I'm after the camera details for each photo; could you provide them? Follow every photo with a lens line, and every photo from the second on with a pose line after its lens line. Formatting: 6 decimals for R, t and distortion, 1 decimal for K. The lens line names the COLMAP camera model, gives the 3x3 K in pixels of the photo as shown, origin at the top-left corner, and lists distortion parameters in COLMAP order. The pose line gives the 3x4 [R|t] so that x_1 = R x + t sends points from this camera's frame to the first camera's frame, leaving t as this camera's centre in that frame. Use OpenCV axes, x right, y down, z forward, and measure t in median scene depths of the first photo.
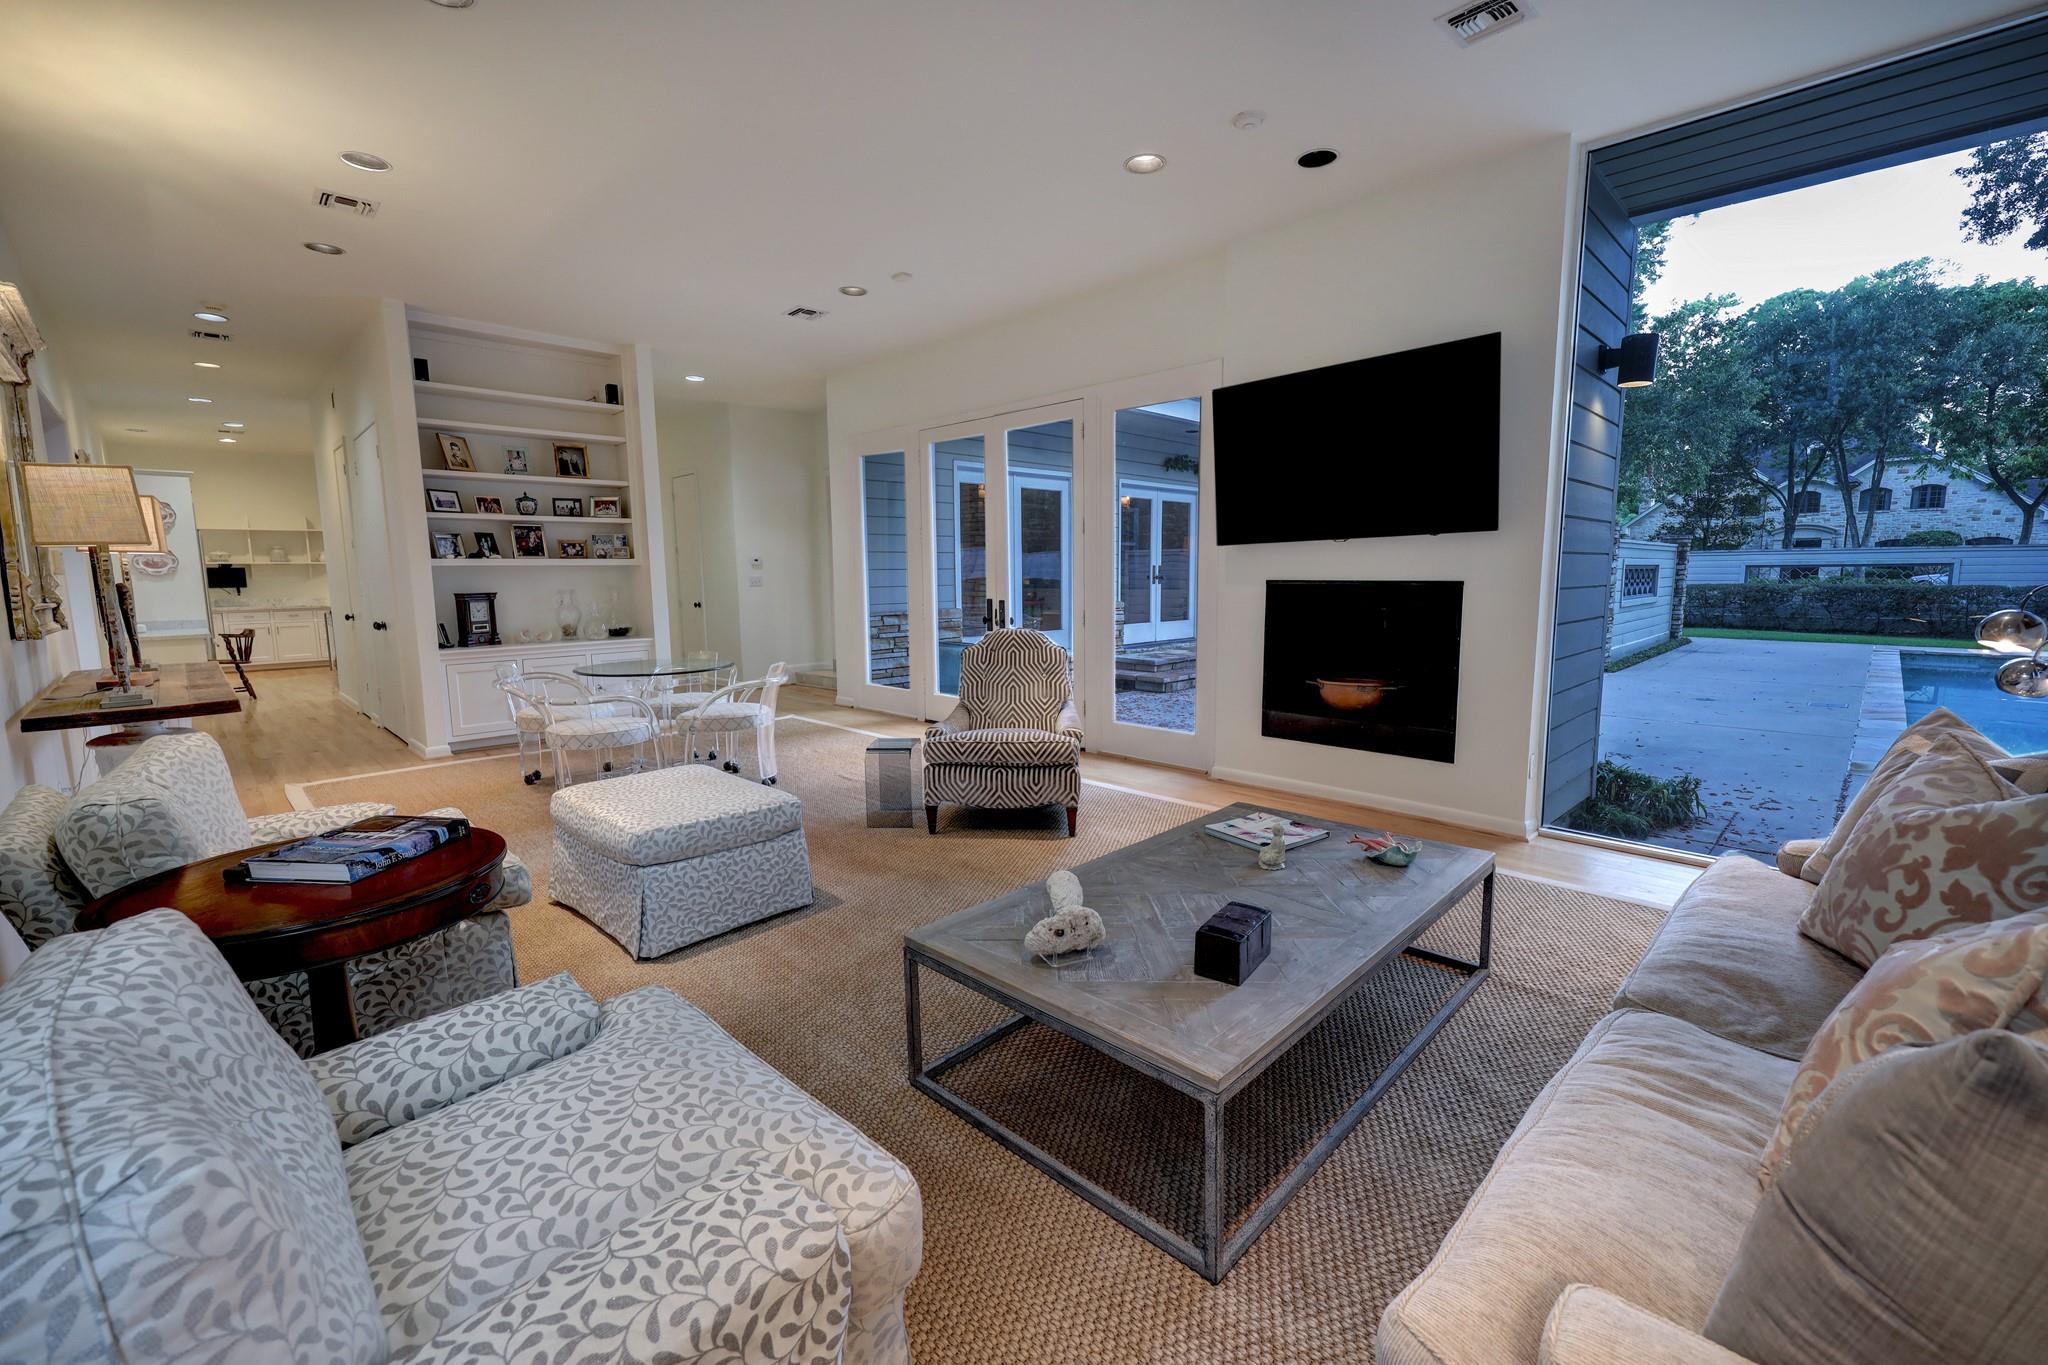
lens RADIAL K [[834.6, 0, 1032.7], [0, 834.6, 677.5], [0, 0, 1]] dist [0.003304, -0.000631]
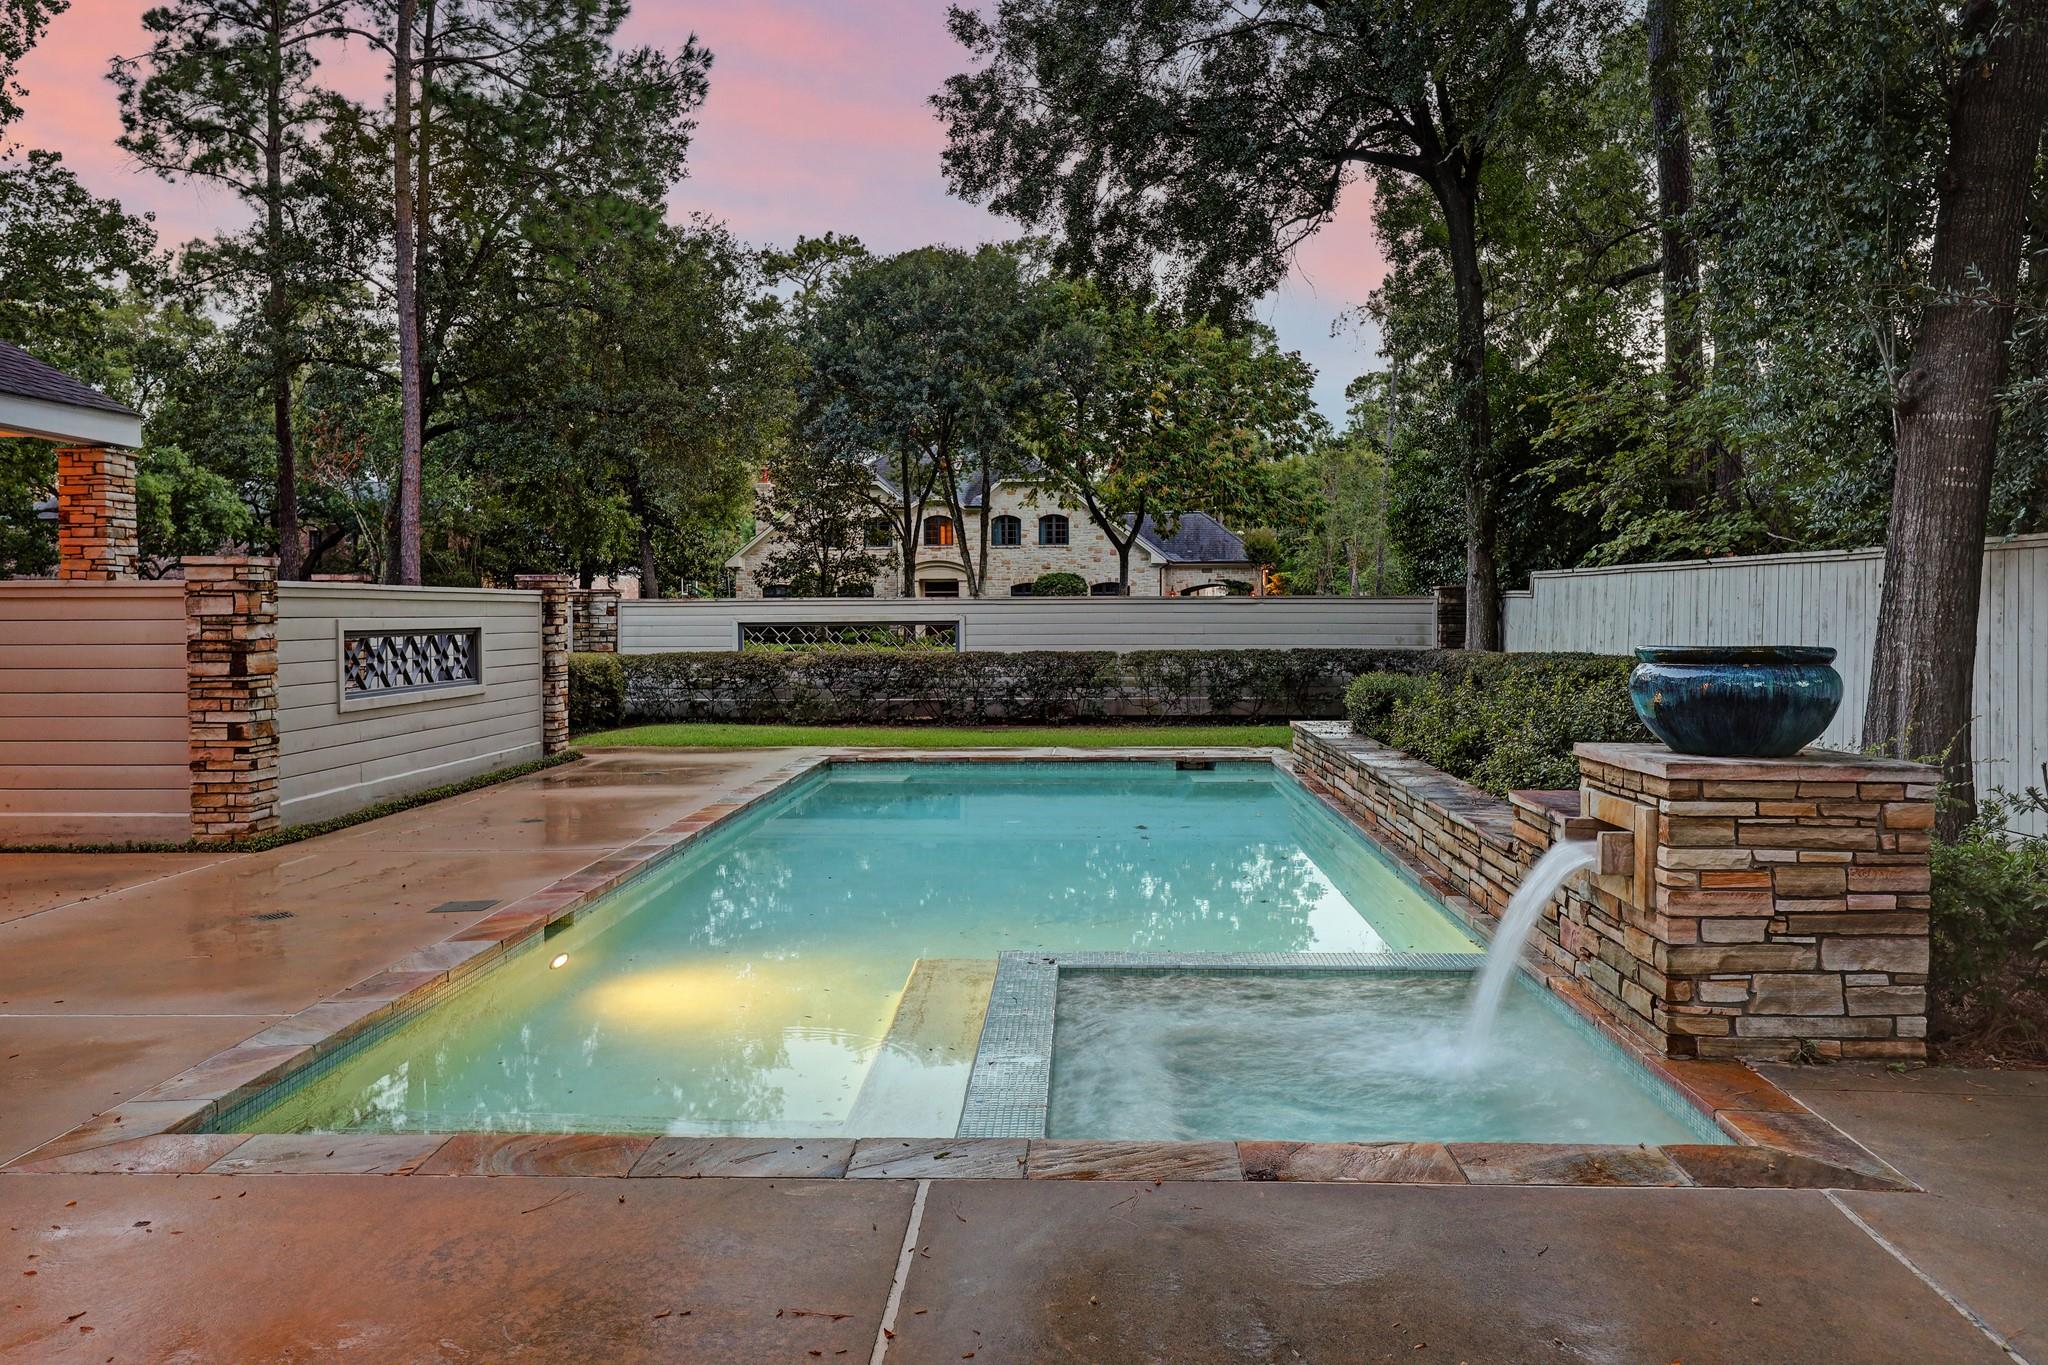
lens RADIAL K [[1475.8, 0, 1015.4], [0, 1475.8, 667.6], [0, 0, 1]] dist [-0.001227, 0.006694]
pose [[0.746048, -0.020594, 0.665574, 0.263415], [0.082469, 0.994684, -0.061663, -0.012957], [-0.660766, 0.100892, 0.743780, 0.024274]]
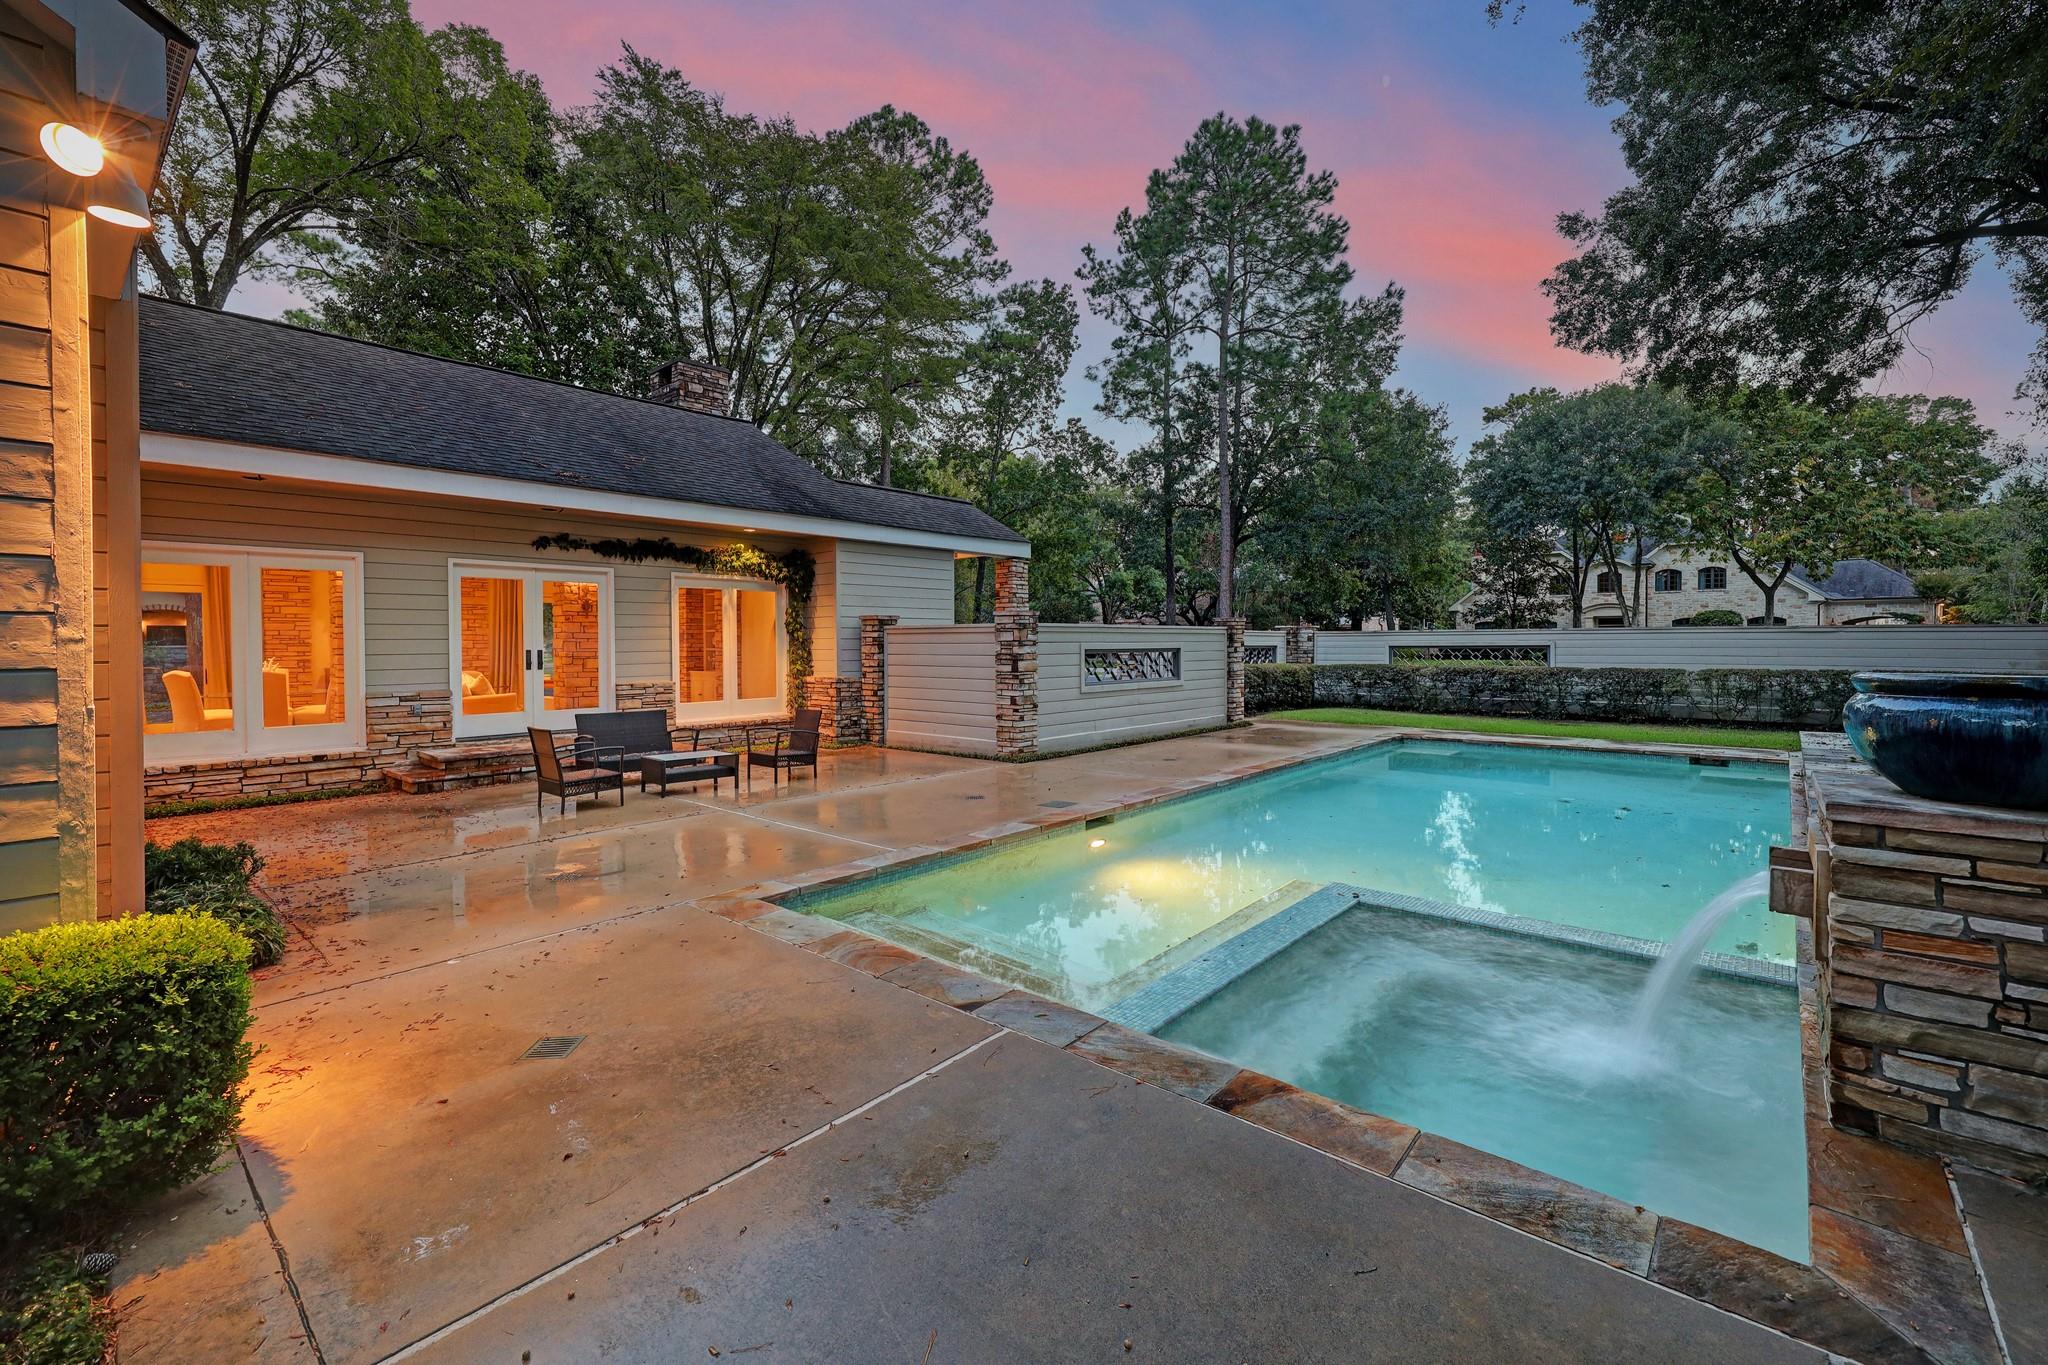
lens RADIAL K [[847.3, 0, 1035.1], [0, 847.3, 662.8], [0, 0, 1]] dist [0.001506, 0.000407]
pose [[0.997631, 0.001822, 0.068763, 0.365590], [0.005196, 0.994797, -0.101747, -0.012063], [-0.068591, 0.101864, 0.992431, 0.016083]]
